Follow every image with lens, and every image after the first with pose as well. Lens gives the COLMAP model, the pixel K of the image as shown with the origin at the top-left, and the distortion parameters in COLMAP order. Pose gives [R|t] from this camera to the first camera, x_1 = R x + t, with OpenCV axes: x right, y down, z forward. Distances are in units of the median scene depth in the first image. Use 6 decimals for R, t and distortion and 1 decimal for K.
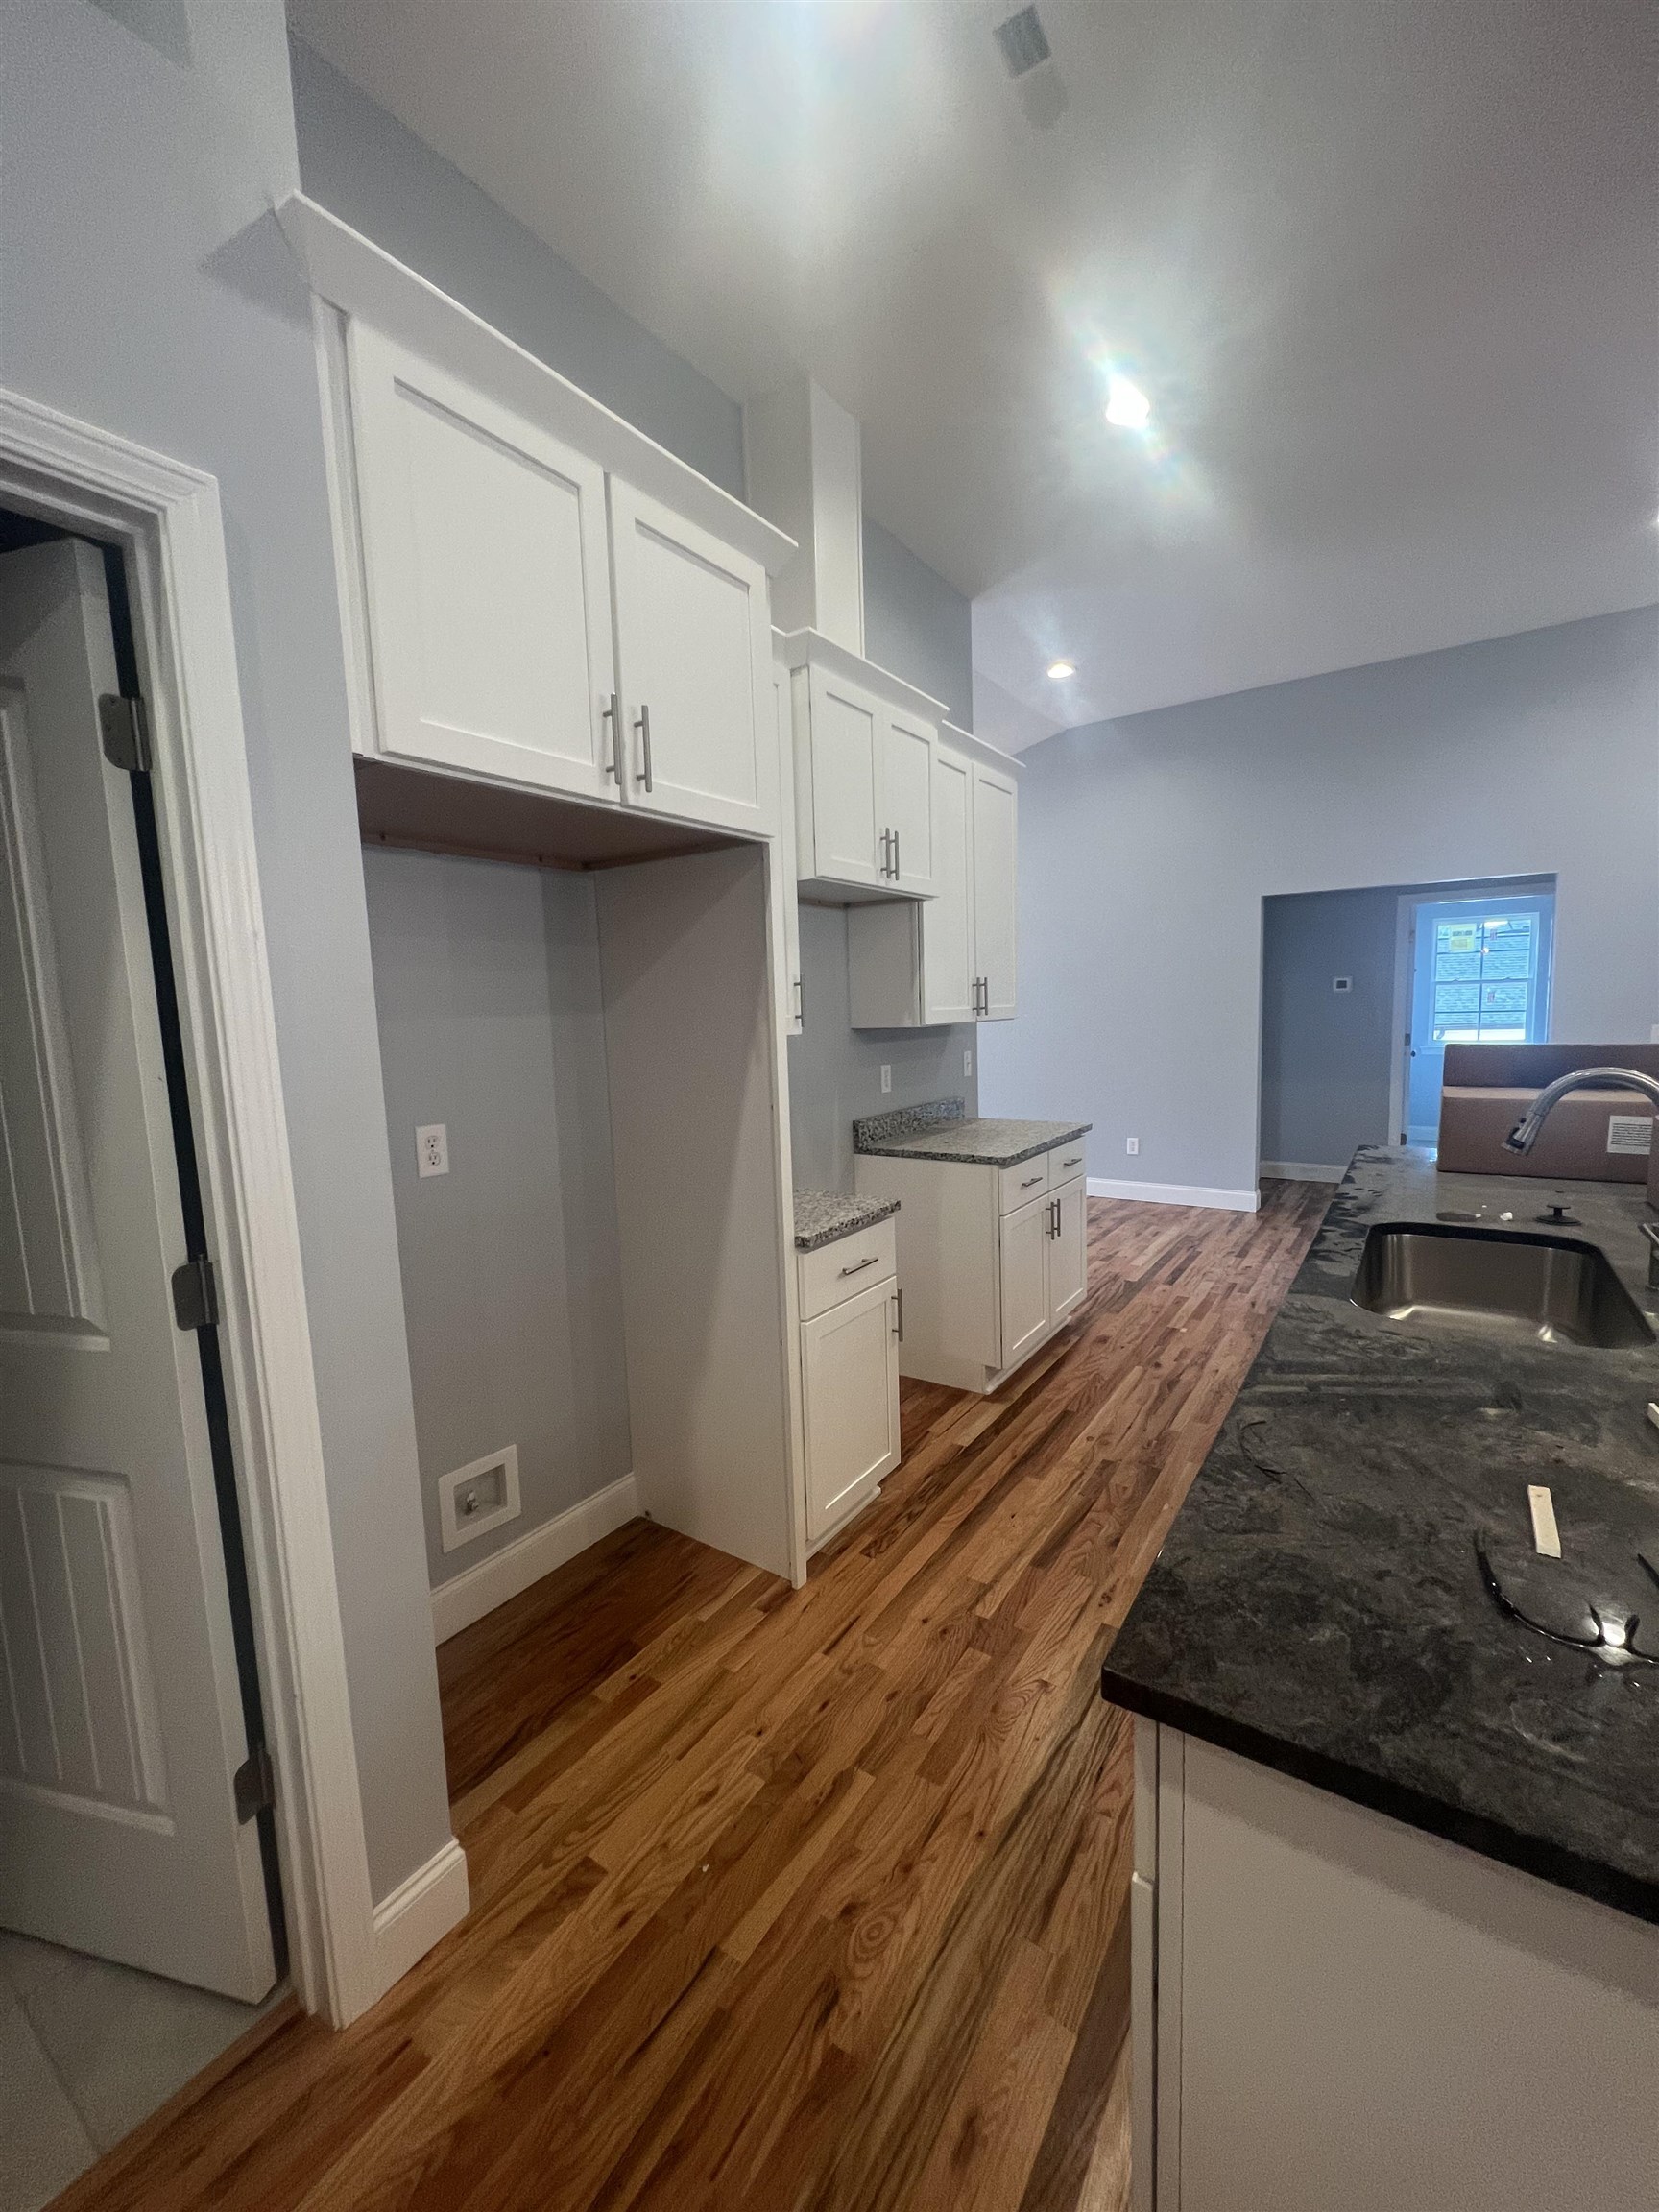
lens RADIAL K [[886.2, 0, 829.5], [0, 886.2, 1106.0], [0, 0, 1]] dist [-0.001532, 0.000539]
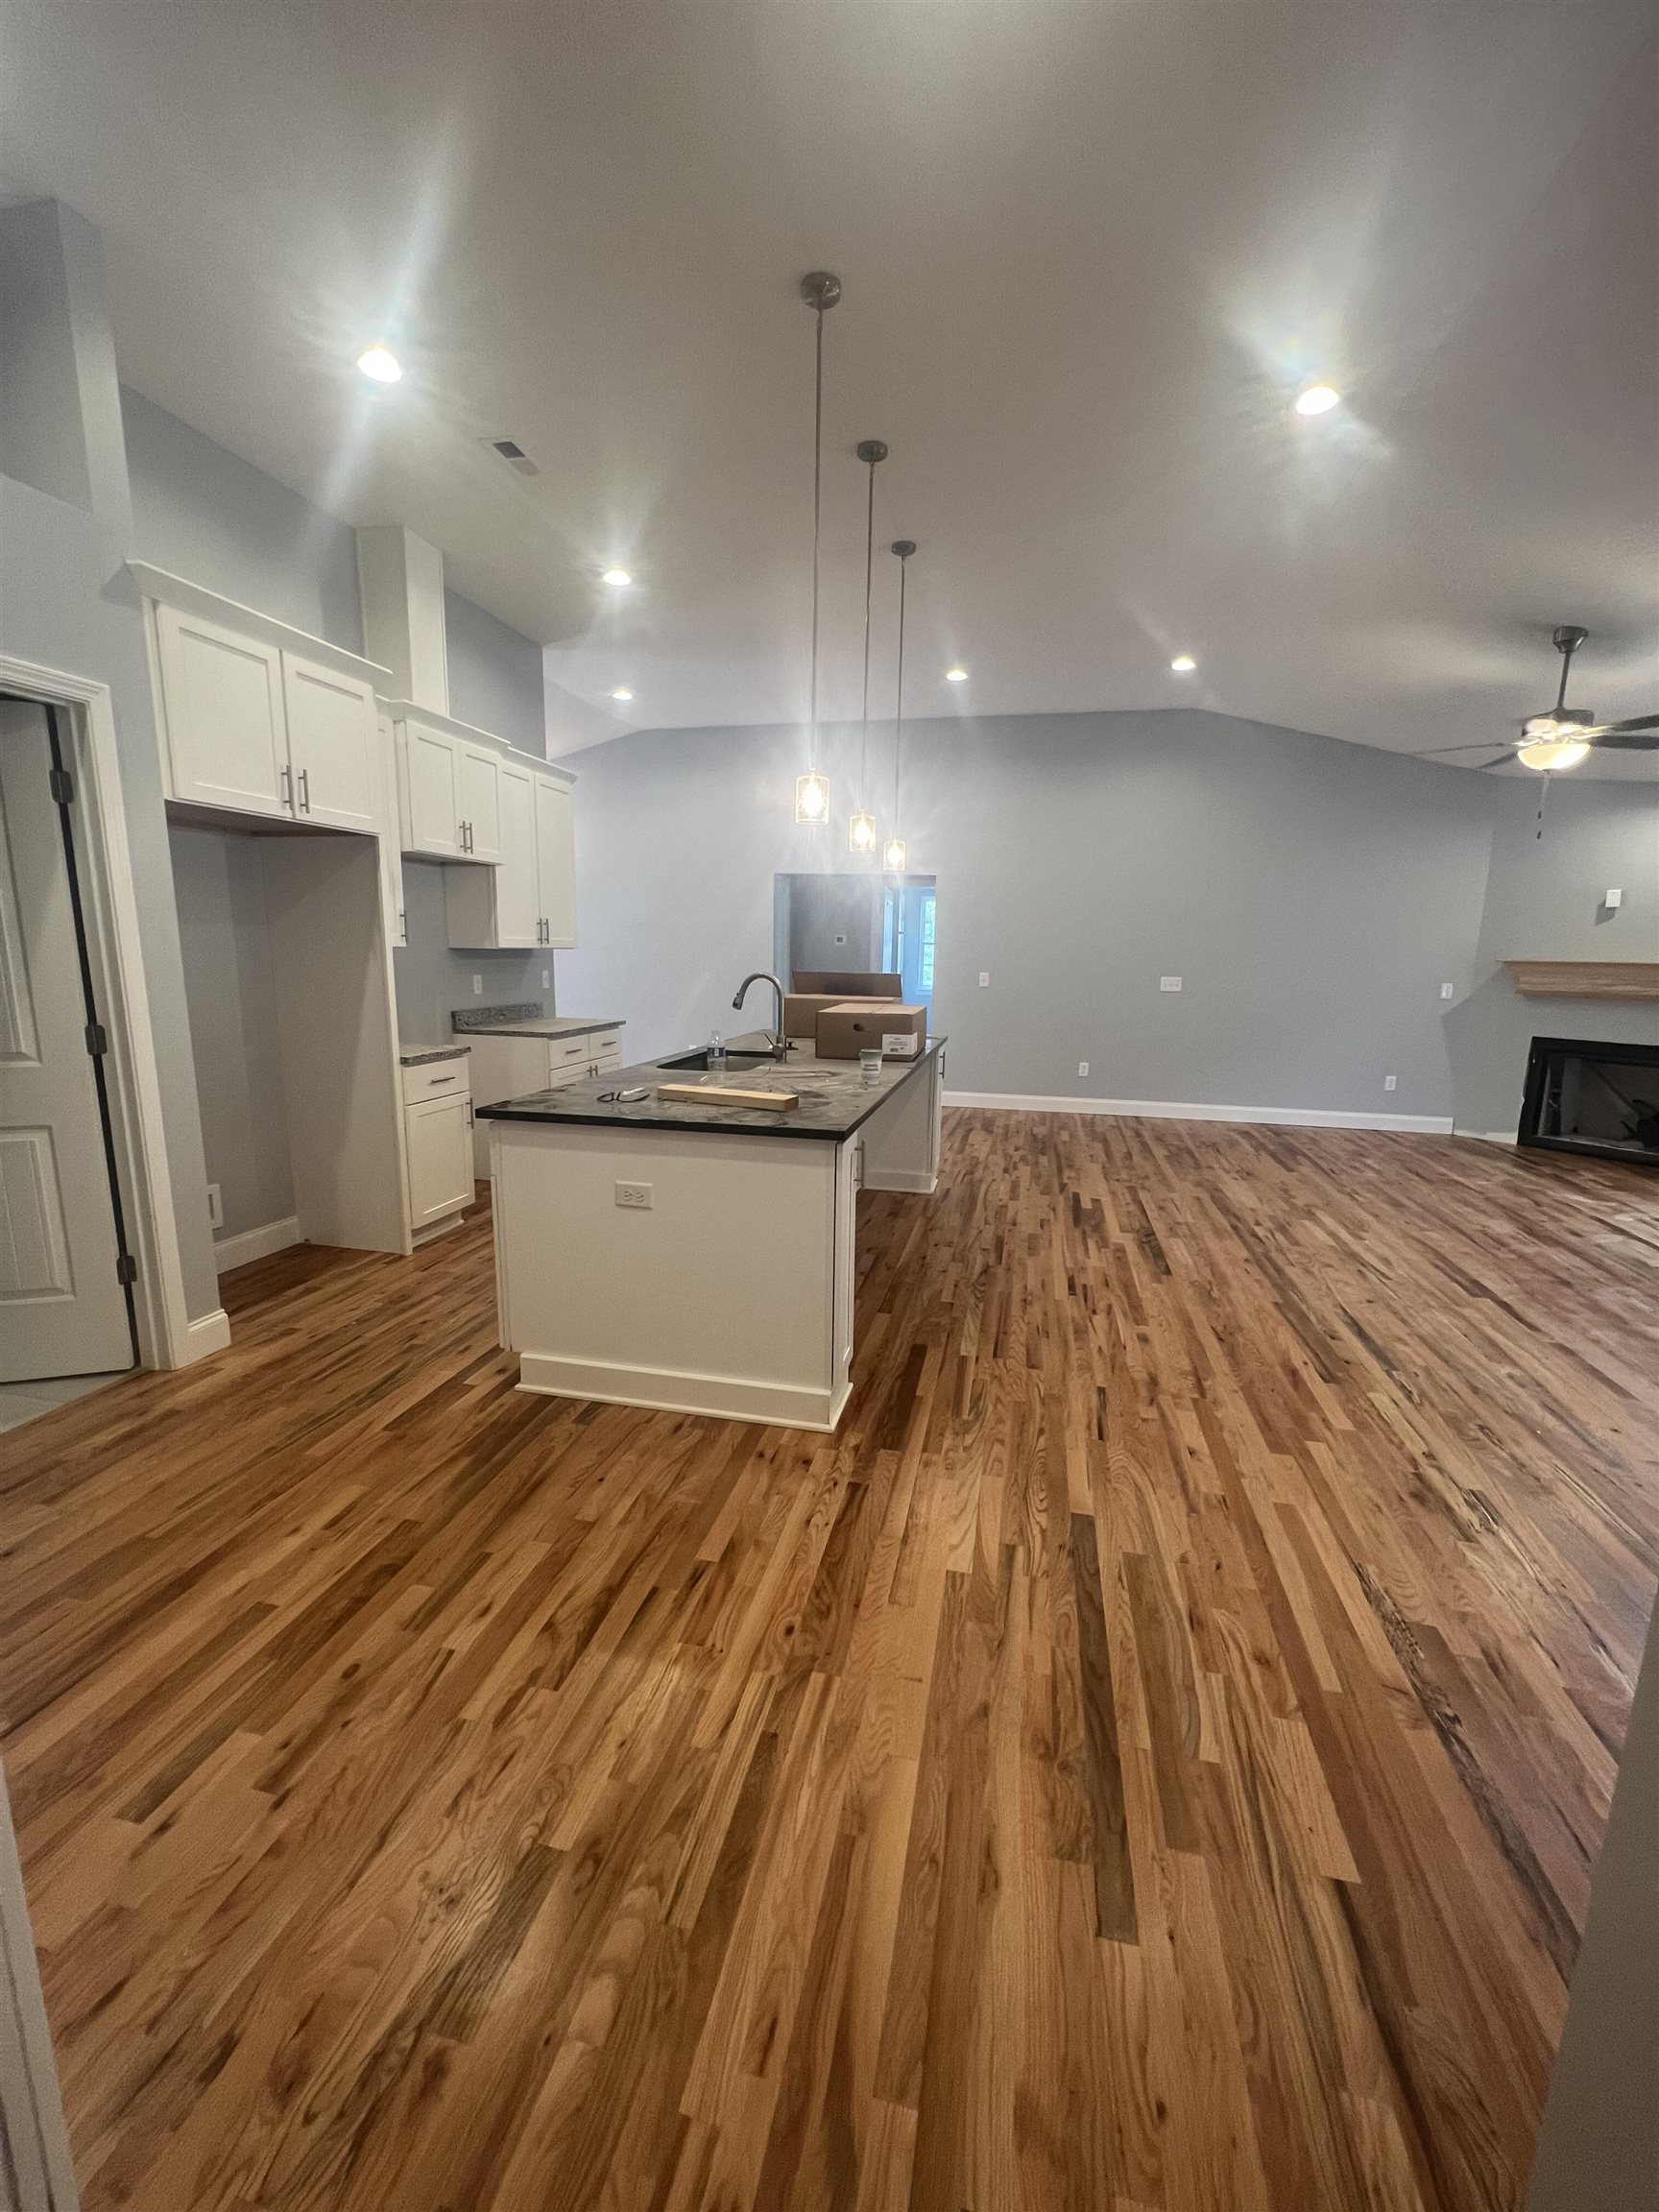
lens RADIAL K [[886.2, 0, 829.5], [0, 886.2, 1106.0], [0, 0, 1]] dist [-0.001532, 0.000539]
pose [[0.929742, -0.015212, 0.367897, 0.103524], [-0.007944, 0.998085, 0.061345, 0.122984], [-0.368126, -0.059958, 0.927841, -0.952670]]
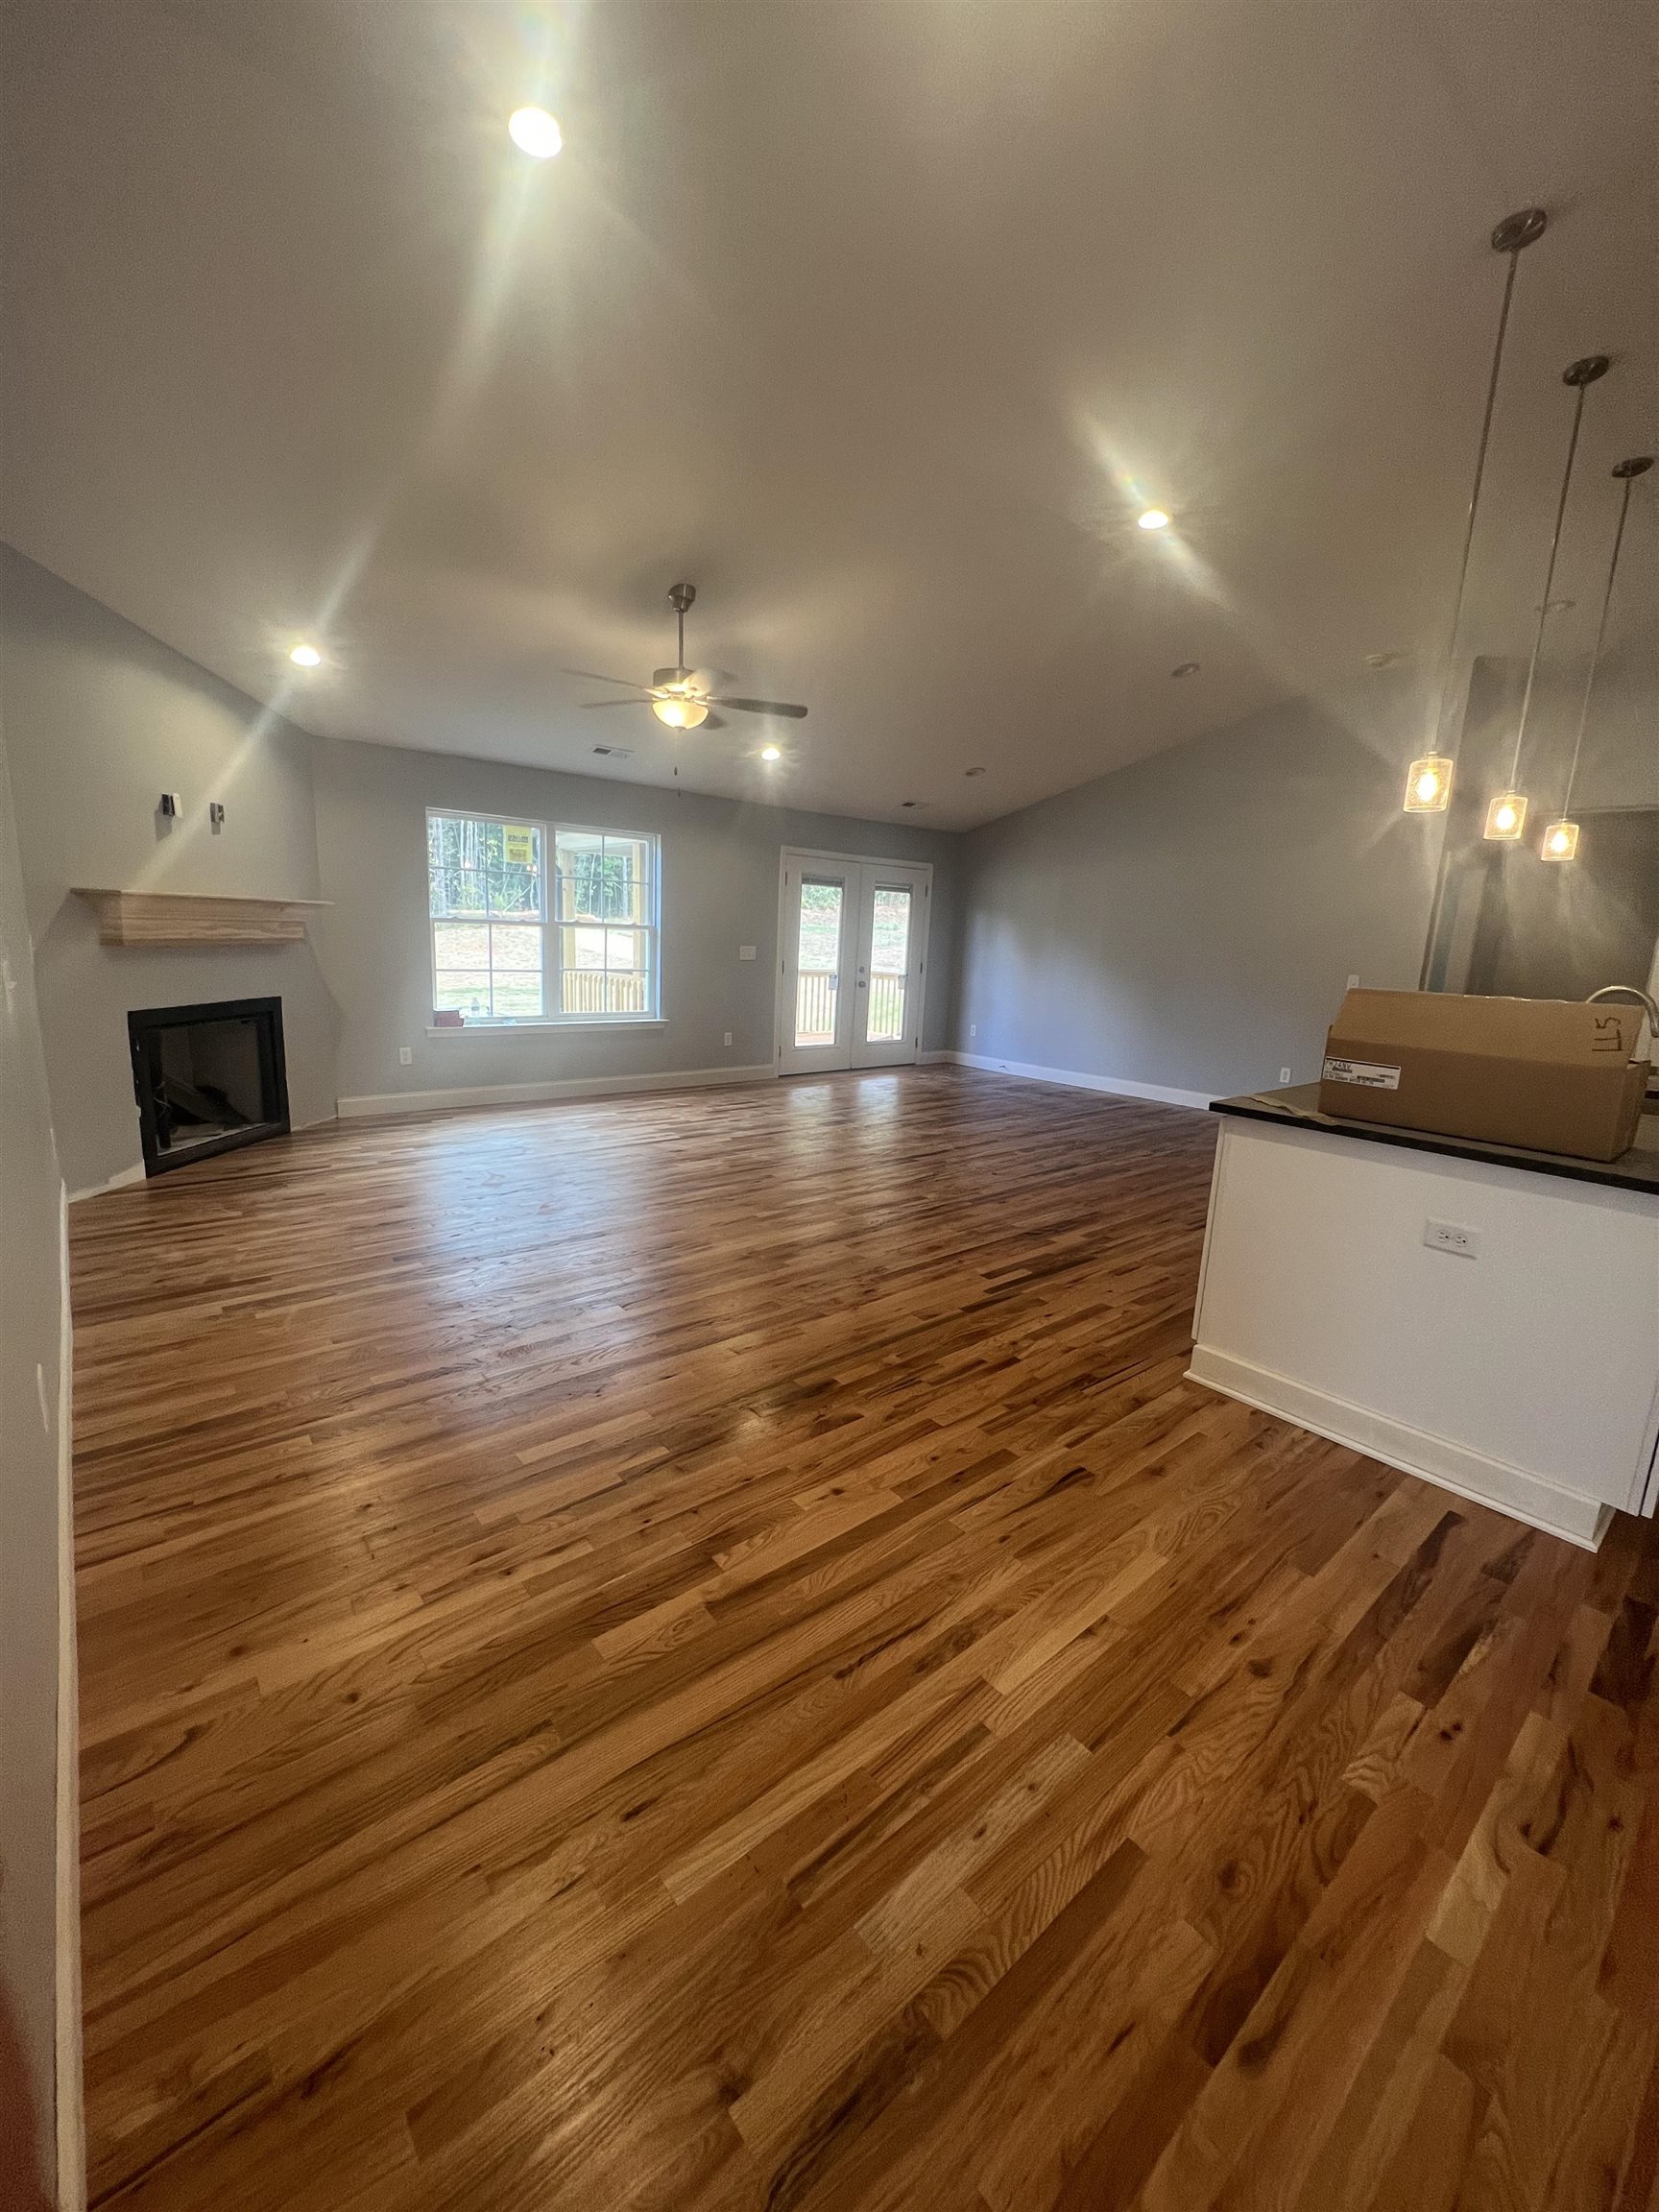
lens RADIAL K [[886.2, 0, 829.5], [0, 886.2, 1106.0], [0, 0, 1]] dist [-0.001532, 0.000539]
pose [[-0.964090, -0.064082, 0.257727, 1.448694], [0.015748, 0.954949, 0.296351, -0.297169], [-0.265107, 0.289768, -0.919648, 2.383677]]
